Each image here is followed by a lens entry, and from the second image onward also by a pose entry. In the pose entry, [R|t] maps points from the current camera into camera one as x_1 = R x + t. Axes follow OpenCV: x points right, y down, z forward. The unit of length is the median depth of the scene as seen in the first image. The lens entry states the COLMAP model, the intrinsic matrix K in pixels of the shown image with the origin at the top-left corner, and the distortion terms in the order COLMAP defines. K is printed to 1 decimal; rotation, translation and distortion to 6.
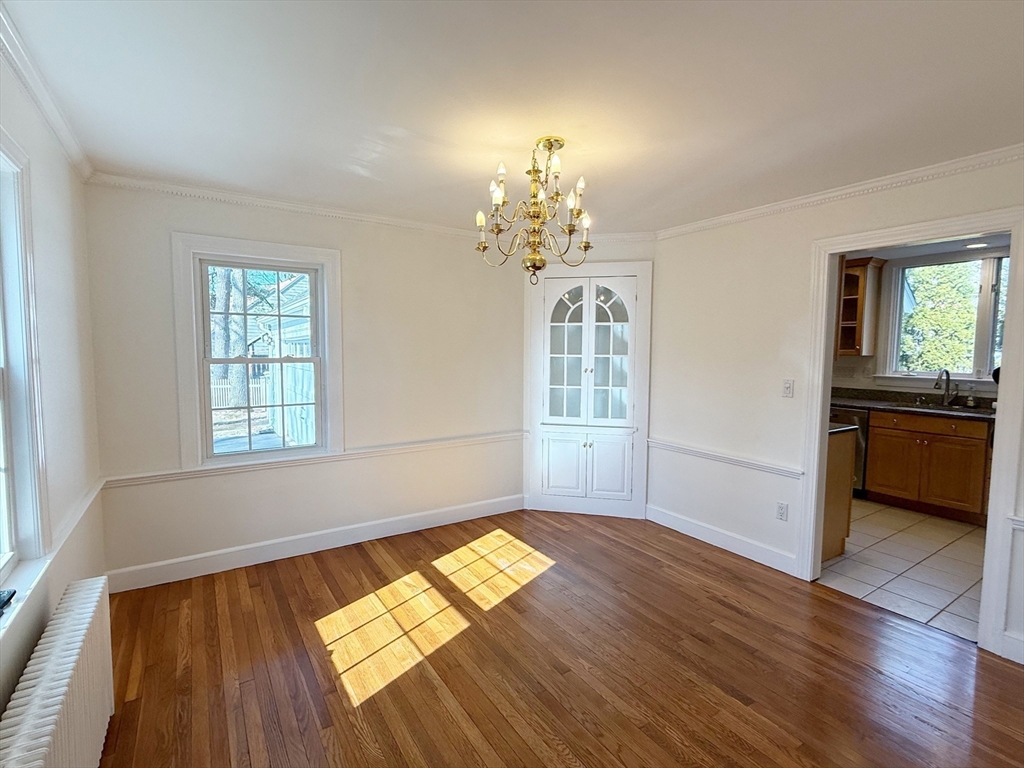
lens RADIAL K [[482.9, 0, 507.1], [0, 482.9, 383.4], [0, 0, 1]] dist [-0.009768, 0.000452]
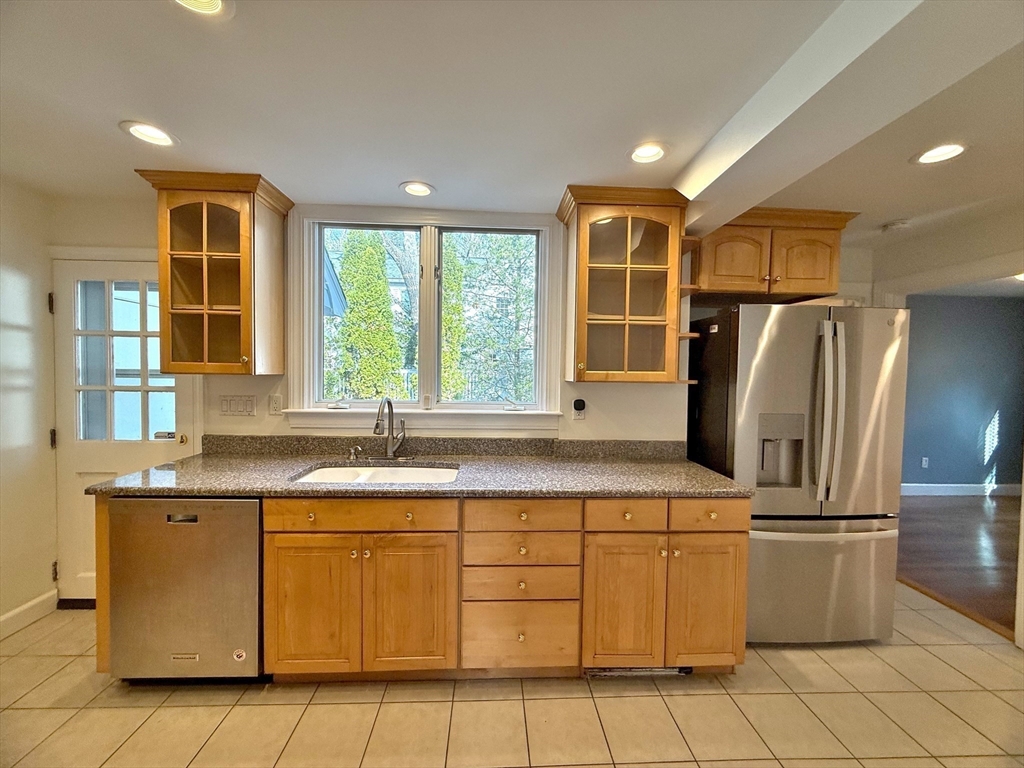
lens RADIAL K [[407.6, 0, 506.9], [0, 407.6, 384.0], [0, 0, 1]] dist [-0.002242, 0.000381]
pose [[0.494260, -0.030059, 0.868794, 0.501550], [0.054698, 0.998497, 0.003428, -0.035752], [-0.867591, 0.045827, 0.495162, 0.565704]]
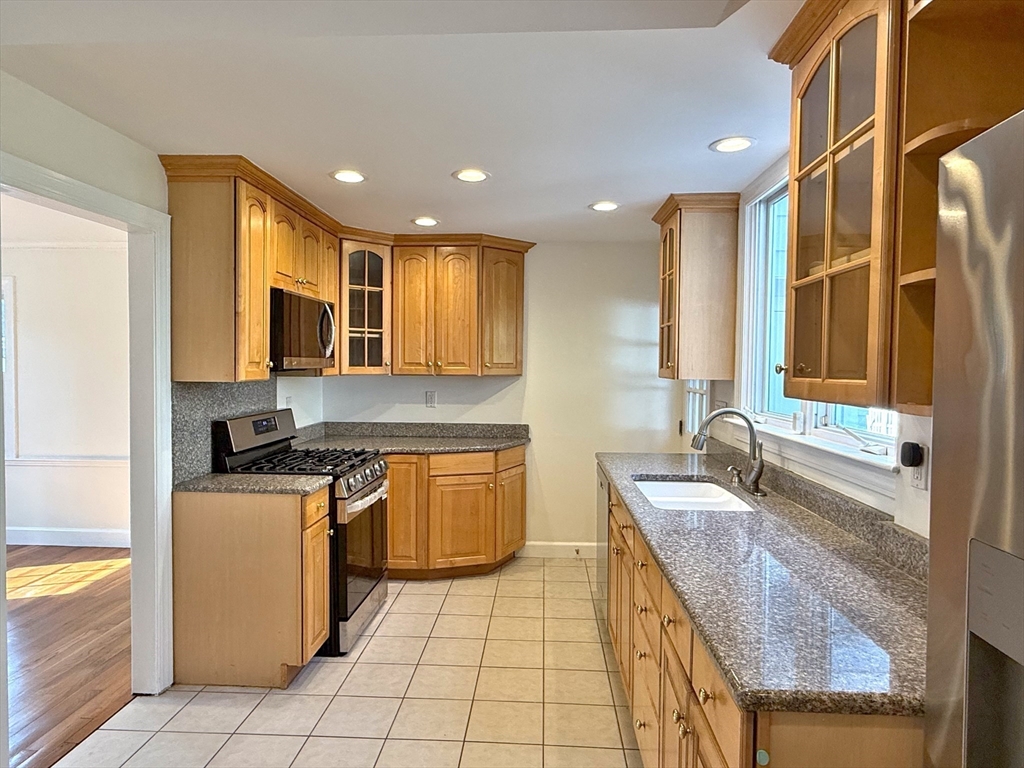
lens RADIAL K [[634.6, 0, 516.5], [0, 634.6, 383.6], [0, 0, 1]] dist [0.002869, 0.000836]
pose [[0.822305, 0.015455, -0.568837, 0.992666], [-0.044043, 0.998361, -0.036543, -0.020430], [0.567340, 0.055103, 0.821638, 0.326162]]
